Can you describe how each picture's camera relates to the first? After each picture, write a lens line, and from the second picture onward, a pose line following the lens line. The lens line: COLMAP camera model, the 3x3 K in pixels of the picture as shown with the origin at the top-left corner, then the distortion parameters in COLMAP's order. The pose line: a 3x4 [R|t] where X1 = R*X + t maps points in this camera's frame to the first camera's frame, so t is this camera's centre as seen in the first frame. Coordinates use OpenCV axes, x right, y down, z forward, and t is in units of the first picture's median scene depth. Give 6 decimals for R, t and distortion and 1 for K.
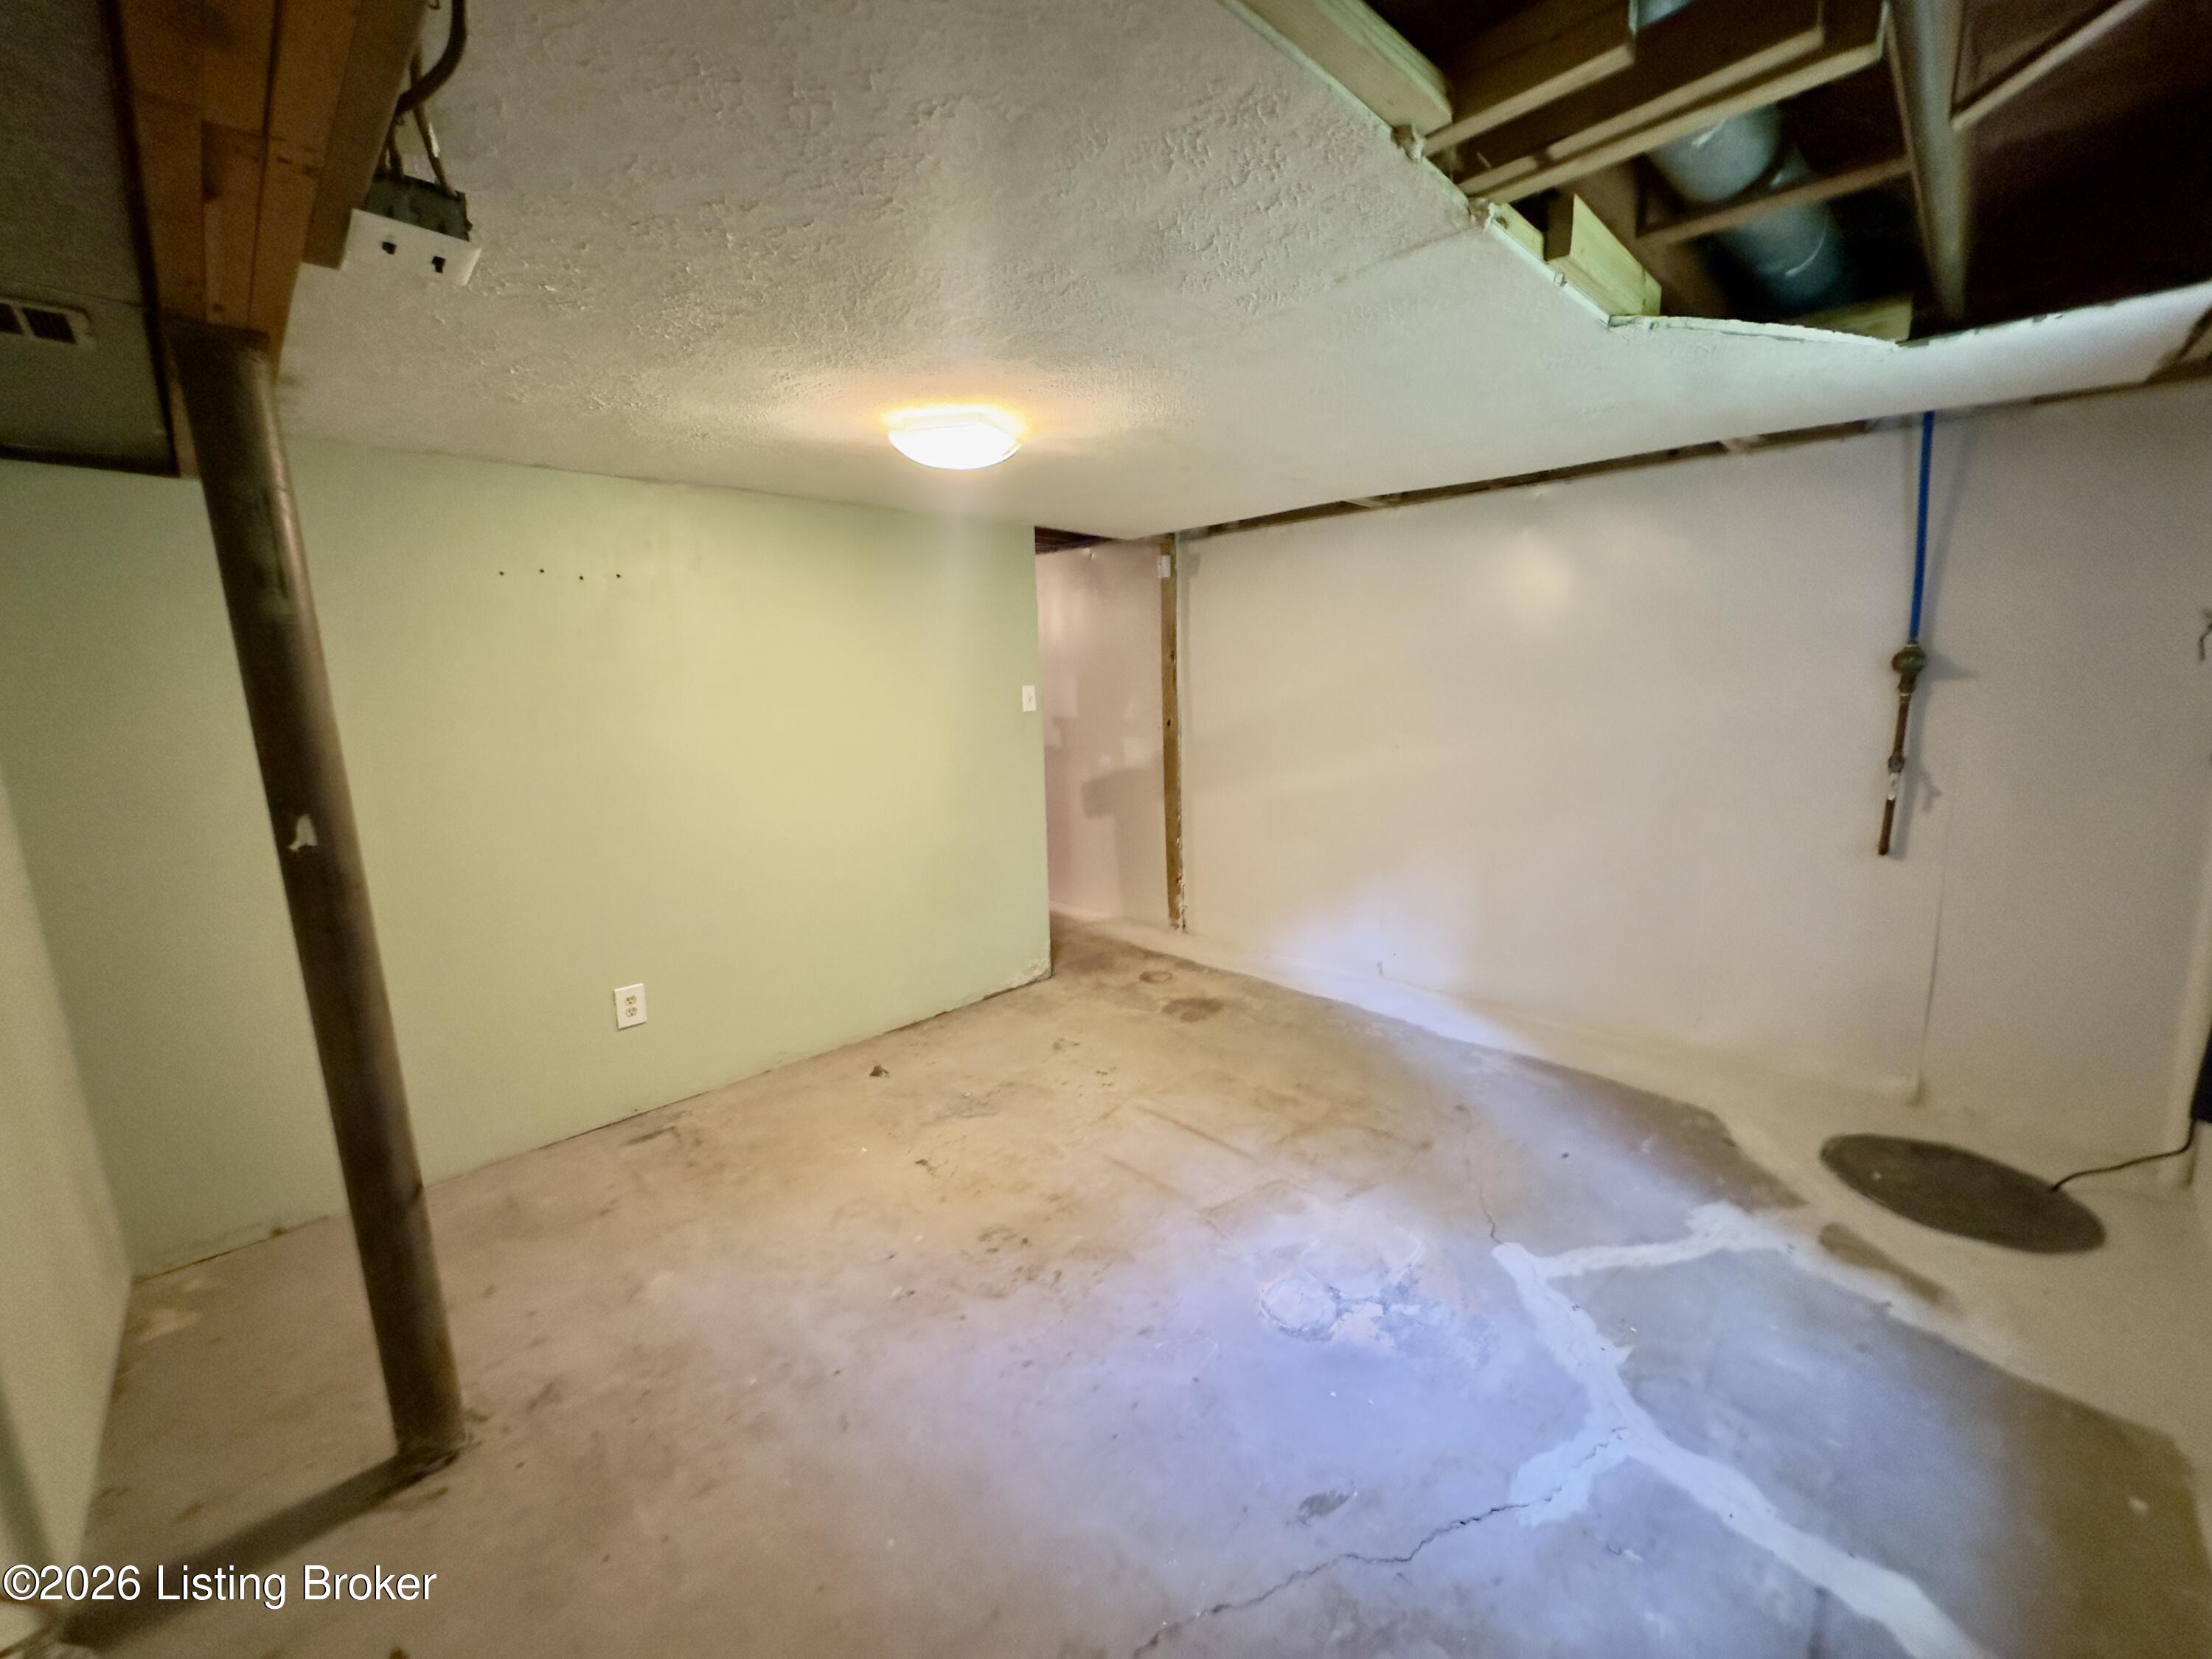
lens RADIAL K [[884.5, 0, 1108.8], [0, 884.5, 831.1], [0, 0, 1]] dist [-0.006907, 0.000921]
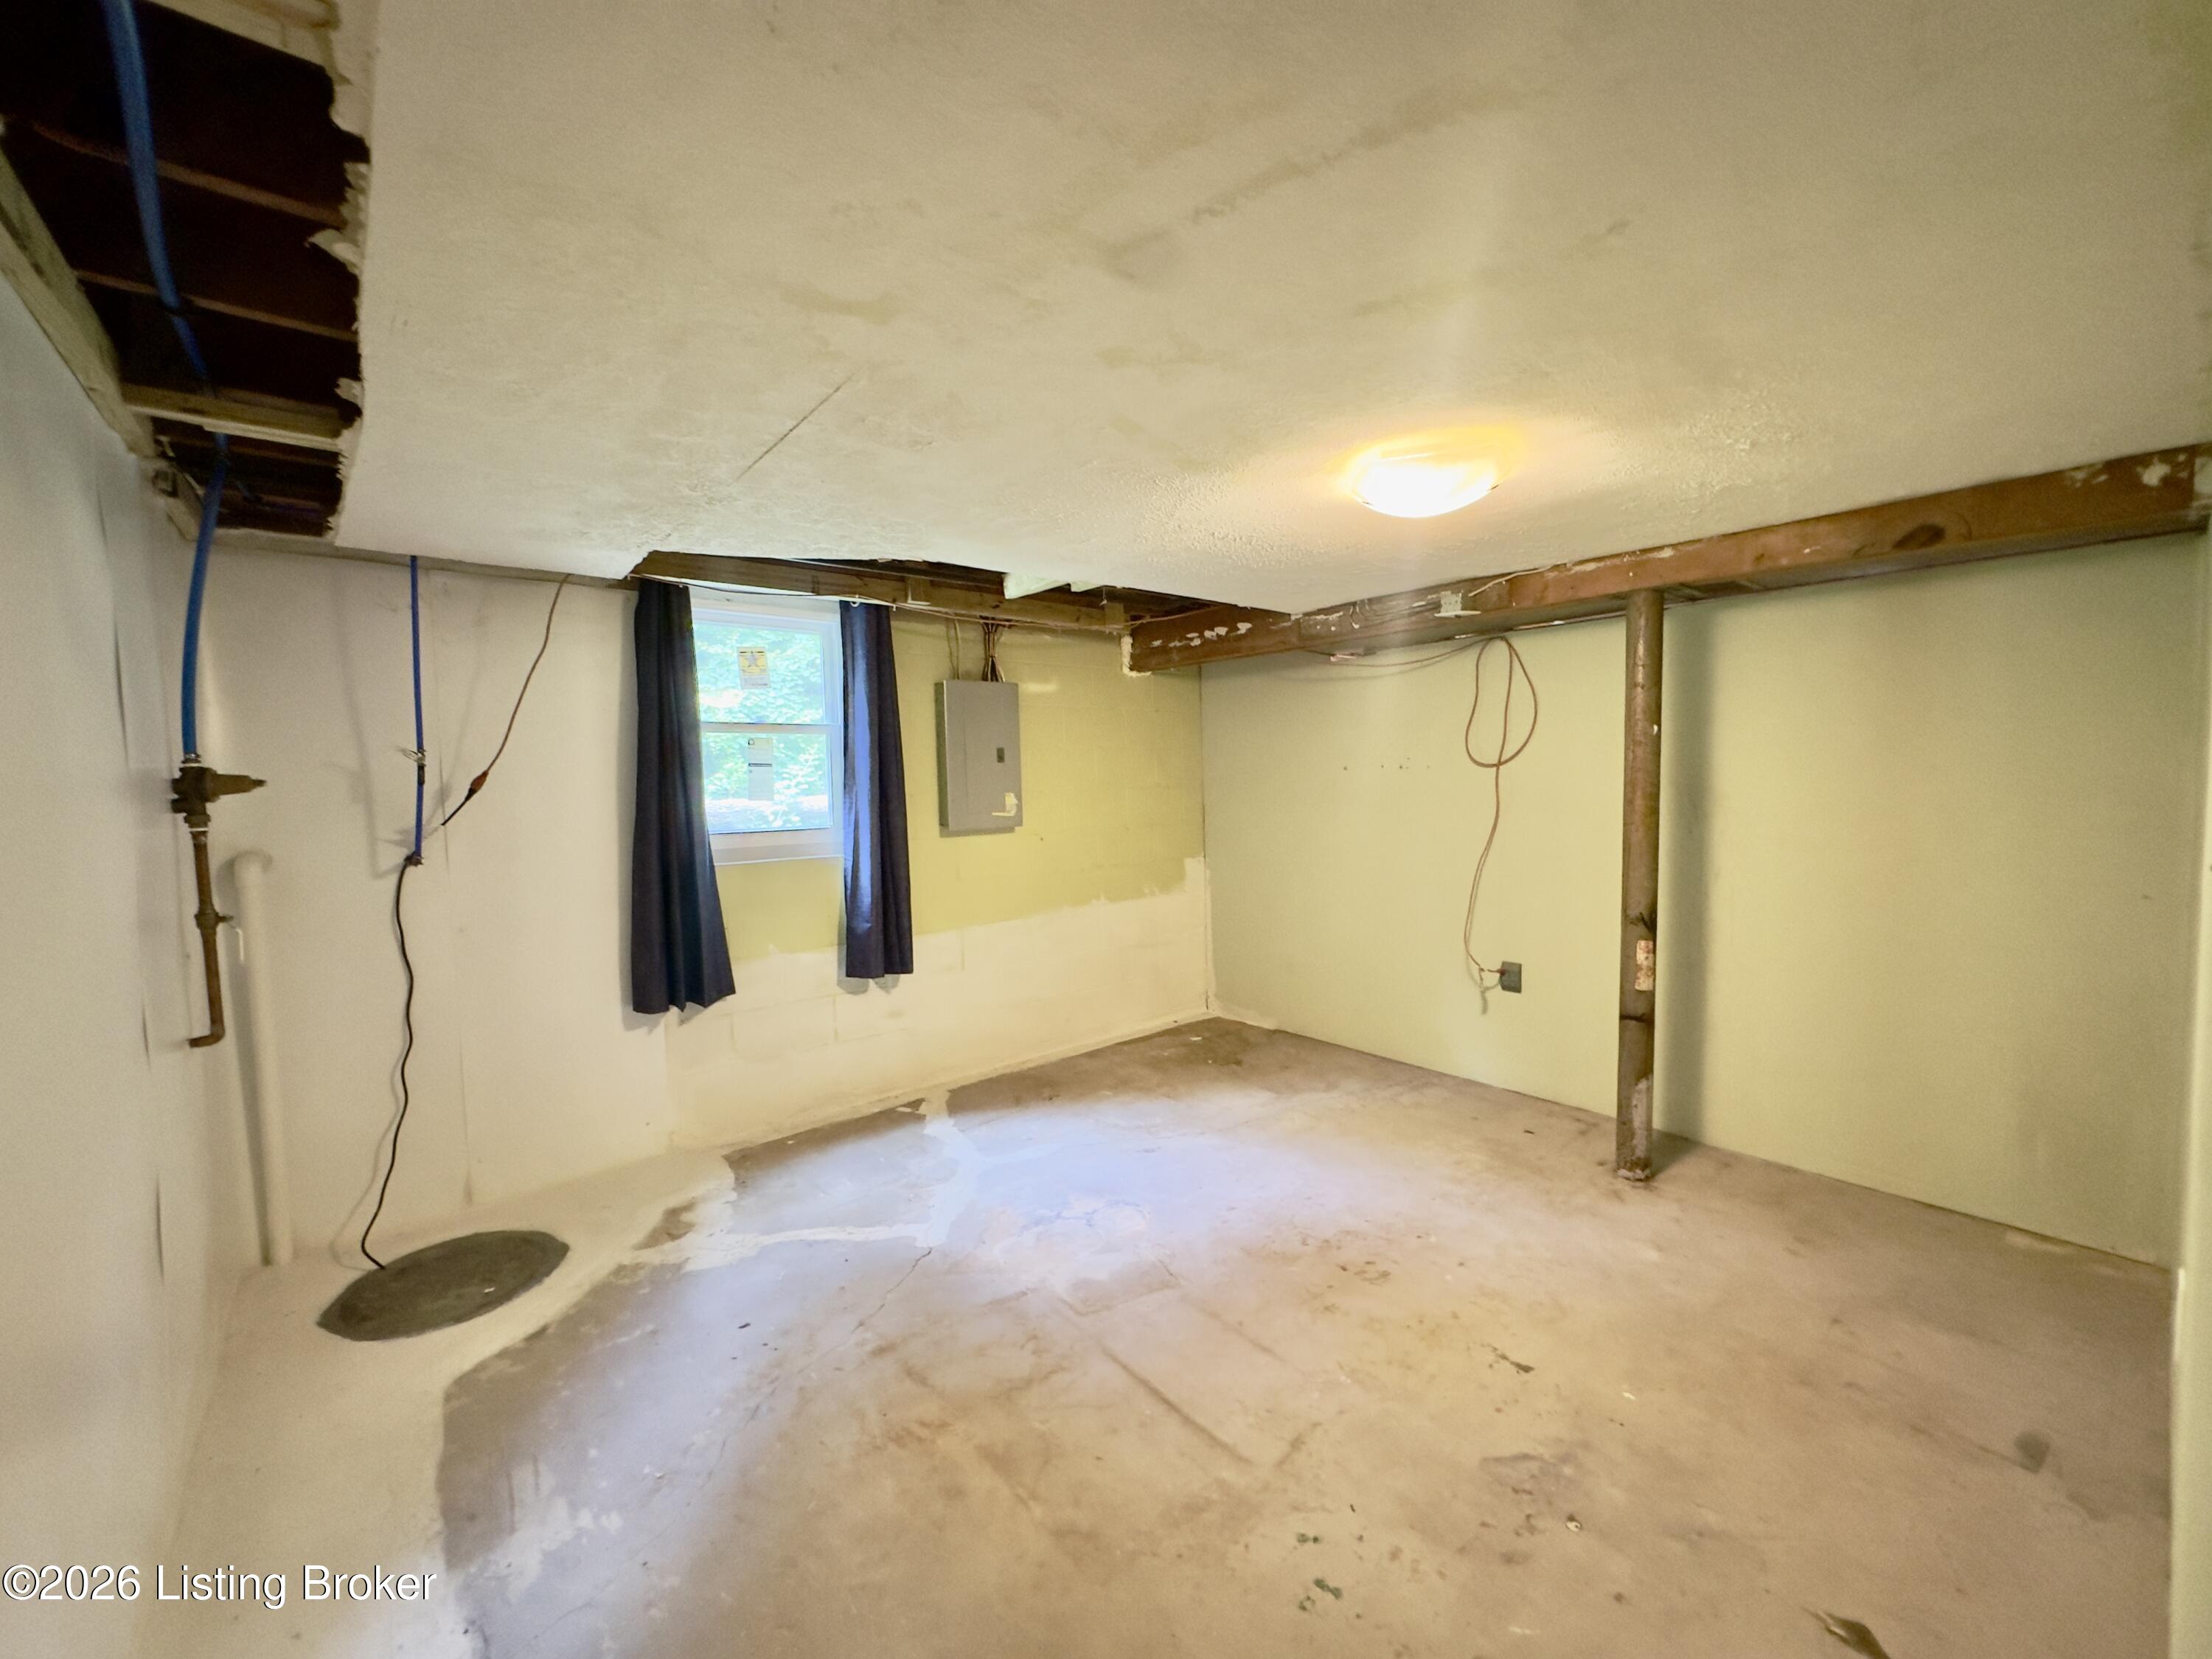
lens RADIAL K [[884.5, 0, 1105.6], [0, 884.5, 831.2], [0, 0, 1]] dist [-0.006907, 0.000921]
pose [[-0.994179, 0.036066, 0.101529, 0.062998], [0.059572, 0.969176, 0.239057, -0.315838], [-0.089778, 0.243714, -0.965683, 1.833702]]
